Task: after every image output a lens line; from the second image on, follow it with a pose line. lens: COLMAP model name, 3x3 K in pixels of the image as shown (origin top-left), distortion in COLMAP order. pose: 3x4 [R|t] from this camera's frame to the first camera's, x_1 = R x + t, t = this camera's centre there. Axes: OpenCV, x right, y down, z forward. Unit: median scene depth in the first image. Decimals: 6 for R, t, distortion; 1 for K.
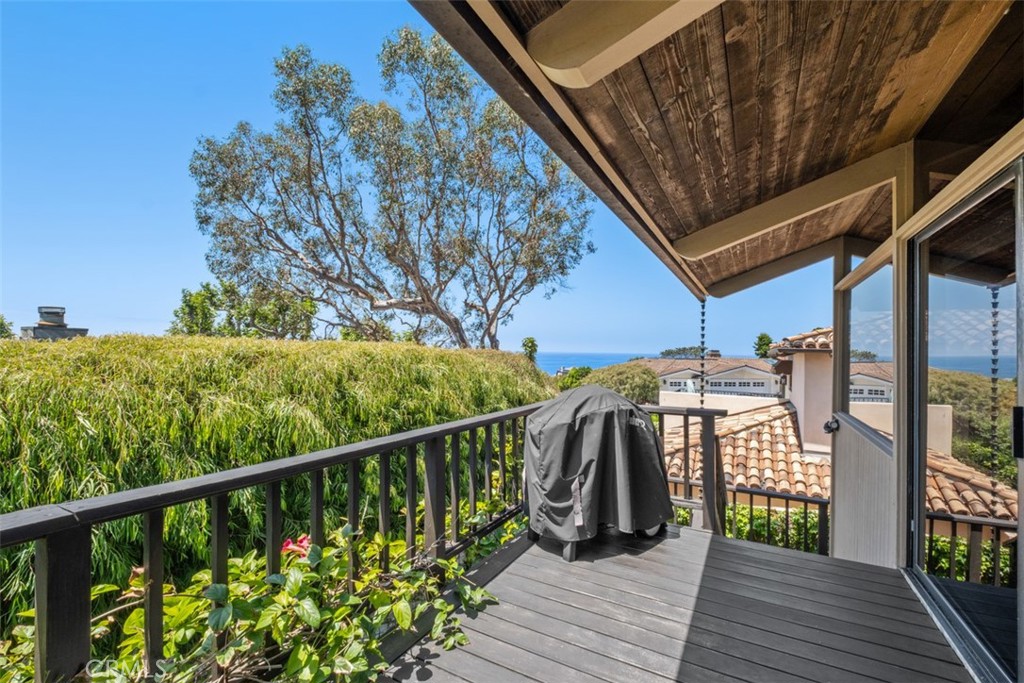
lens RADIAL K [[446.2, 0, 516.6], [0, 446.2, 349.9], [0, 0, 1]] dist [-0.008865, -0.000495]
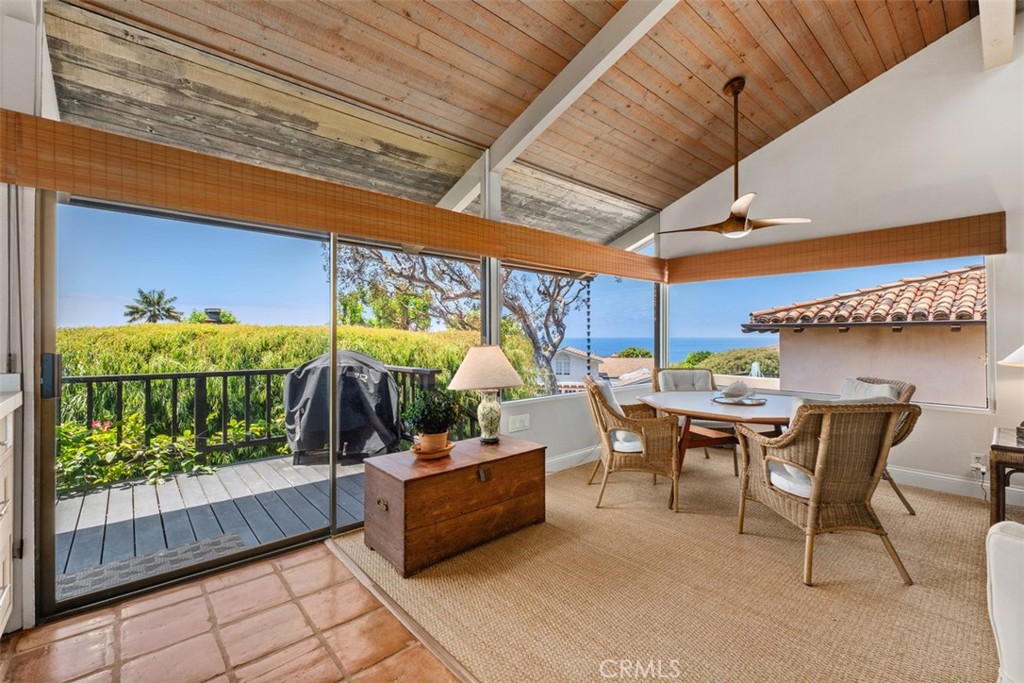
lens RADIAL K [[439.8, 0, 510.7], [0, 439.8, 335.3], [0, 0, 1]] dist [-0.005790, -0.001143]
pose [[0.938167, -0.016281, -0.345799, 0.219590], [0.014872, 0.999867, -0.006728, 0.009288], [0.345862, 0.001170, 0.938285, -0.022962]]
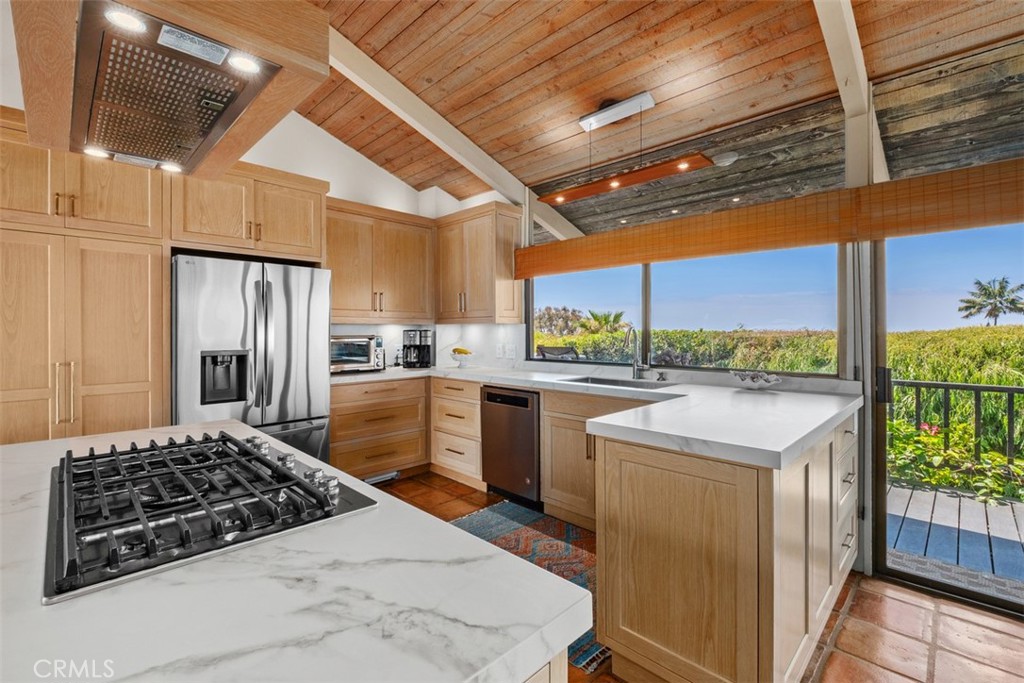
lens RADIAL K [[451.4, 0, 511.5], [0, 451.4, 331.8], [0, 0, 1]] dist [-0.004569, -0.000460]
pose [[-0.286653, -0.019217, -0.957842, 0.242475], [0.001621, 0.999788, -0.020543, 0.003232], [0.958033, -0.007441, -0.286561, -0.031386]]
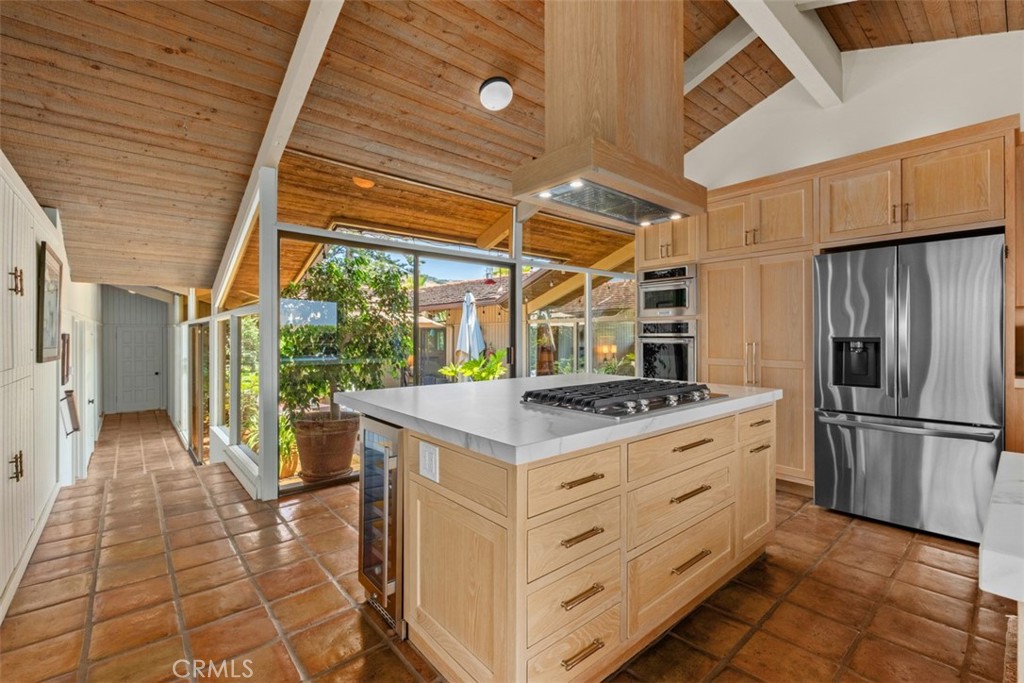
lens RADIAL K [[439.8, 0, 510.7], [0, 439.8, 335.3], [0, 0, 1]] dist [-0.005790, -0.001143]
pose [[-0.935586, -0.016115, 0.352730, 0.180853], [-0.016484, 0.999862, 0.001955, 0.007517], [-0.352713, -0.003985, -0.935723, 0.025369]]
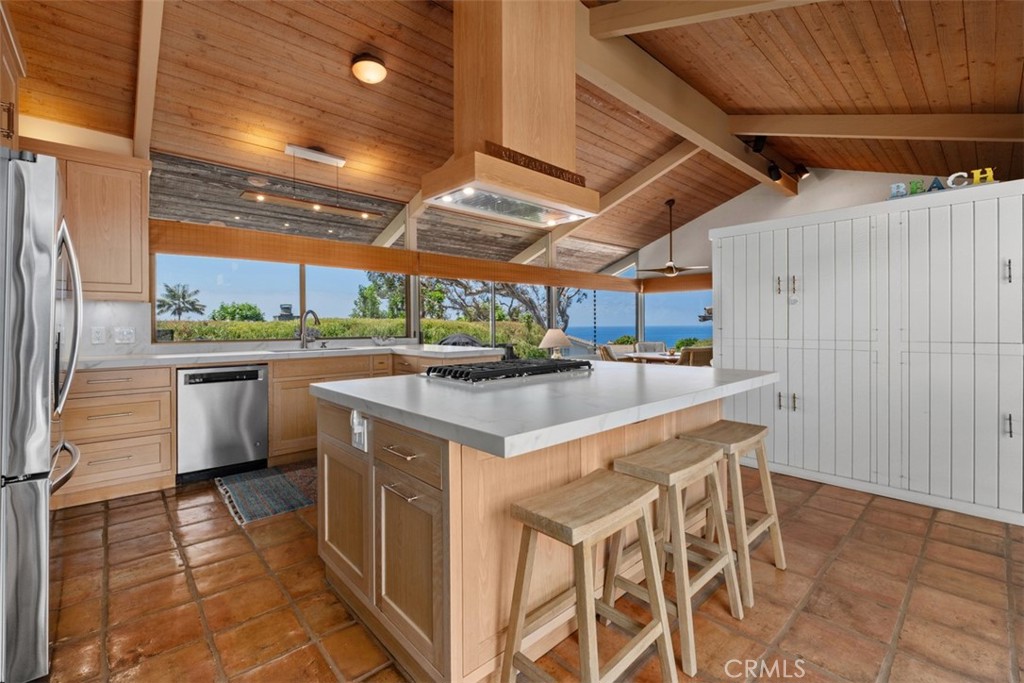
lens RADIAL K [[441.8, 0, 511.3], [0, 441.8, 325.0], [0, 0, 1]] dist [-0.002135, -0.000201]
pose [[0.942704, -0.023291, -0.332815, 0.241865], [0.023041, 0.999723, -0.004698, 0.009751], [0.332833, -0.003239, 0.942980, -0.233196]]
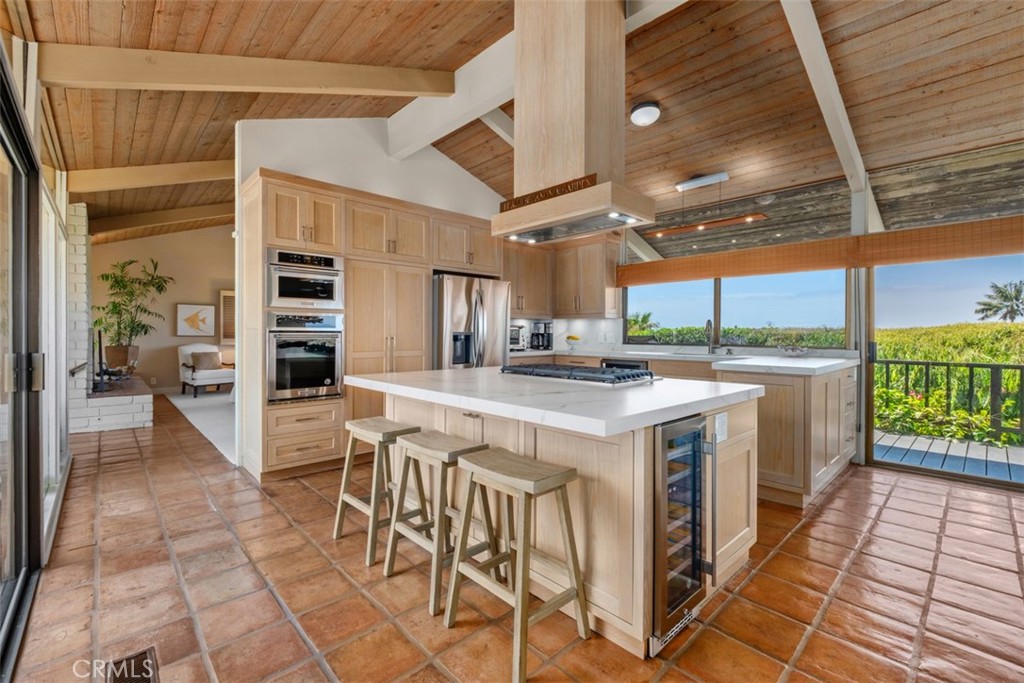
lens RADIAL K [[439.8, 0, 510.7], [0, 439.8, 335.3], [0, 0, 1]] dist [-0.005790, -0.001143]
pose [[-0.324639, -0.014521, -0.945726, 0.352795], [-0.004024, 0.999894, -0.013971, 0.011827], [0.945829, -0.000730, -0.324664, -0.065489]]
